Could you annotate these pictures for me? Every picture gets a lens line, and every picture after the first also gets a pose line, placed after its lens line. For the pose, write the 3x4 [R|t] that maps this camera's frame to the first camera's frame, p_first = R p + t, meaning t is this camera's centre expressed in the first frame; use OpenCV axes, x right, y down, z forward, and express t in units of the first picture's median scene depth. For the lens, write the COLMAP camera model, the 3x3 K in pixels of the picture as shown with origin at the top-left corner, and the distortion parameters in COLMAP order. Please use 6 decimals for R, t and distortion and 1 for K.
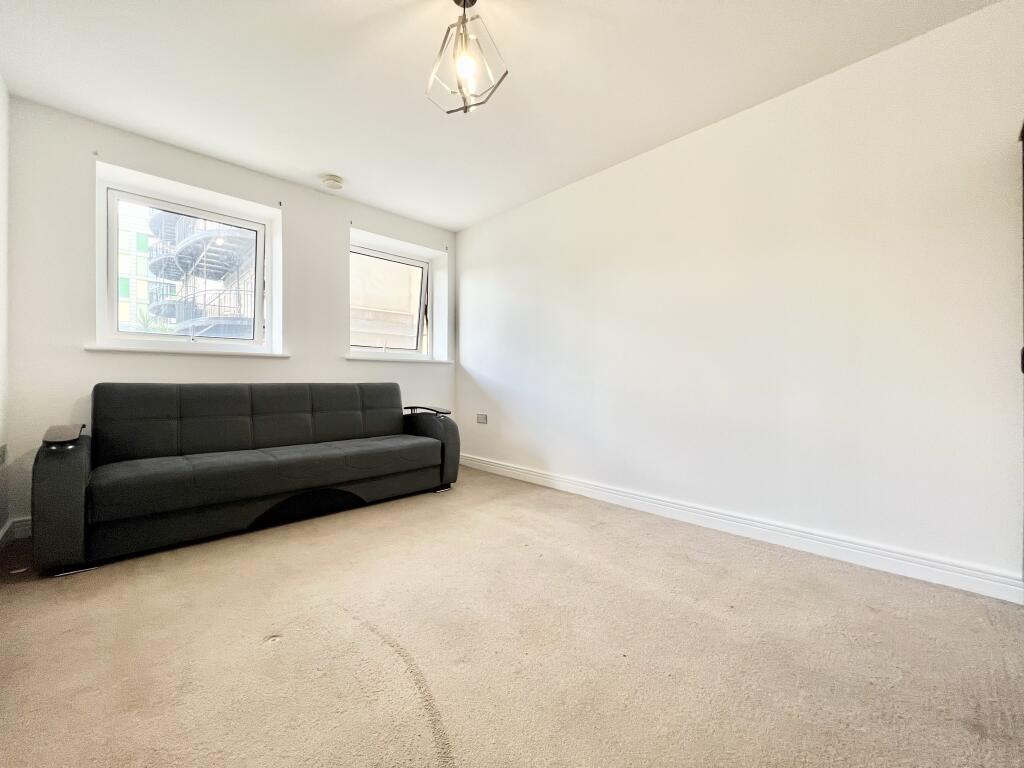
lens RADIAL K [[407.7, 0, 512.0], [0, 407.7, 384.0], [0, 0, 1]] dist [-0.000043, 0.000001]
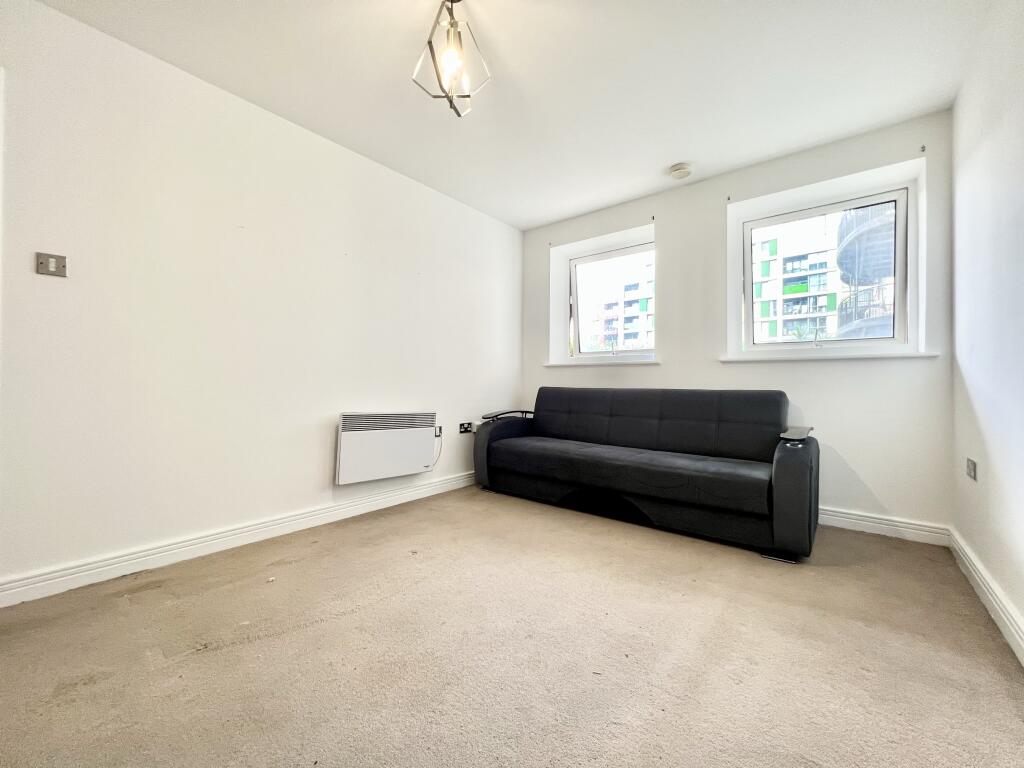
lens RADIAL K [[410.3, 0, 504.1], [0, 410.3, 382.4], [0, 0, 1]] dist [-0.020681, -0.000194]
pose [[0.090420, -0.009351, -0.995860, 0.442437], [-0.015918, 0.999815, -0.010834, -0.001328], [0.995777, 0.016832, 0.090254, 0.533310]]
